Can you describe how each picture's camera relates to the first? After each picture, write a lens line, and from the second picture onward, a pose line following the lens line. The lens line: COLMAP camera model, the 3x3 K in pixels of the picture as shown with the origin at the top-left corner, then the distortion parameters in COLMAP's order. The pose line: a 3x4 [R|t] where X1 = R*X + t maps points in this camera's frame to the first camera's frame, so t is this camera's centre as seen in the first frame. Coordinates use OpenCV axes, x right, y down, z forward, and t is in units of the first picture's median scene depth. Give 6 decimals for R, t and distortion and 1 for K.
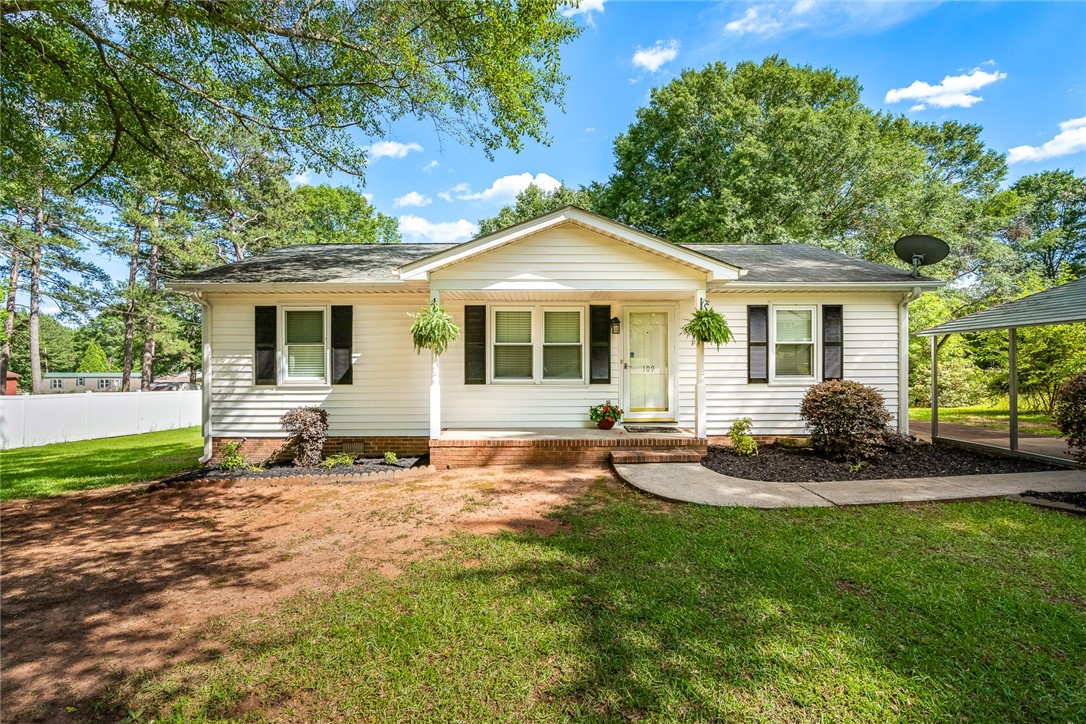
lens RADIAL K [[494.0, 0, 542.6], [0, 494.0, 357.0], [0, 0, 1]] dist [-0.010191, 0.002726]
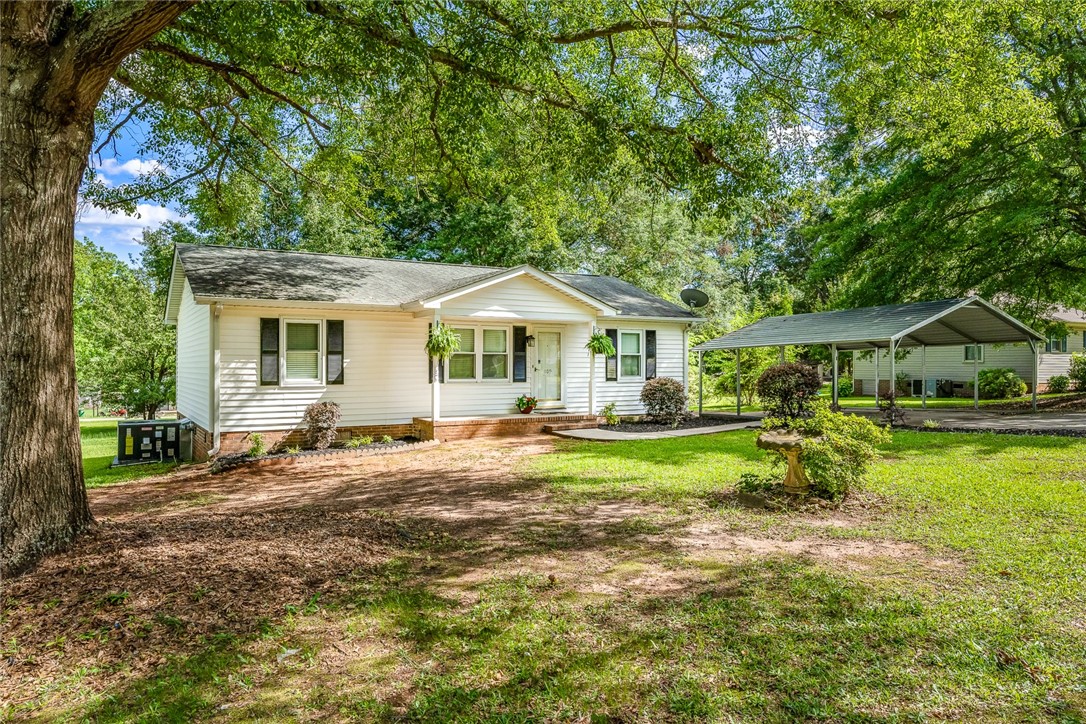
lens RADIAL K [[713.9, 0, 531.7], [0, 713.9, 360.7], [0, 0, 1]] dist [-0.005707, 0.000347]
pose [[0.870291, 0.006482, 0.492495, -0.851213], [-0.003686, 0.999971, -0.006648, 0.006713], [-0.492524, 0.003971, 0.870290, -0.777543]]
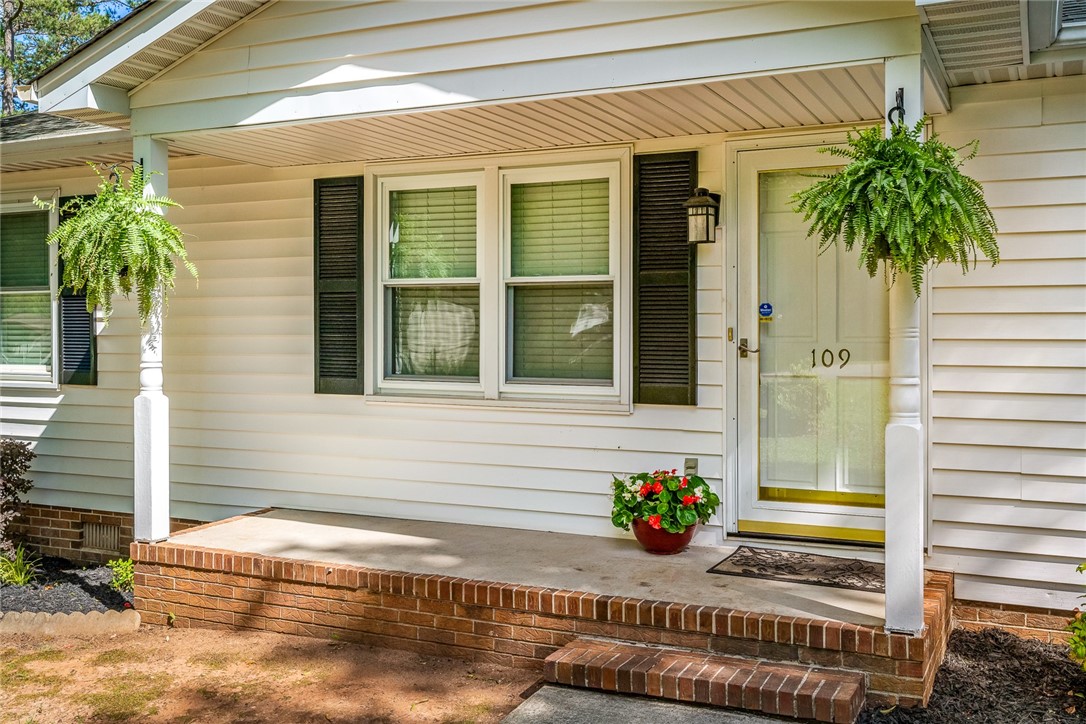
lens RADIAL K [[1073.5, 0, 544.0], [0, 1073.5, 336.2], [0, 0, 1]] dist [0.013247, 0.000000]
pose [[0.895554, 0.006801, -0.444902, 0.351665], [-0.001539, 0.999925, 0.012187, 0.002903], [0.444951, -0.010229, 0.895497, 0.357758]]
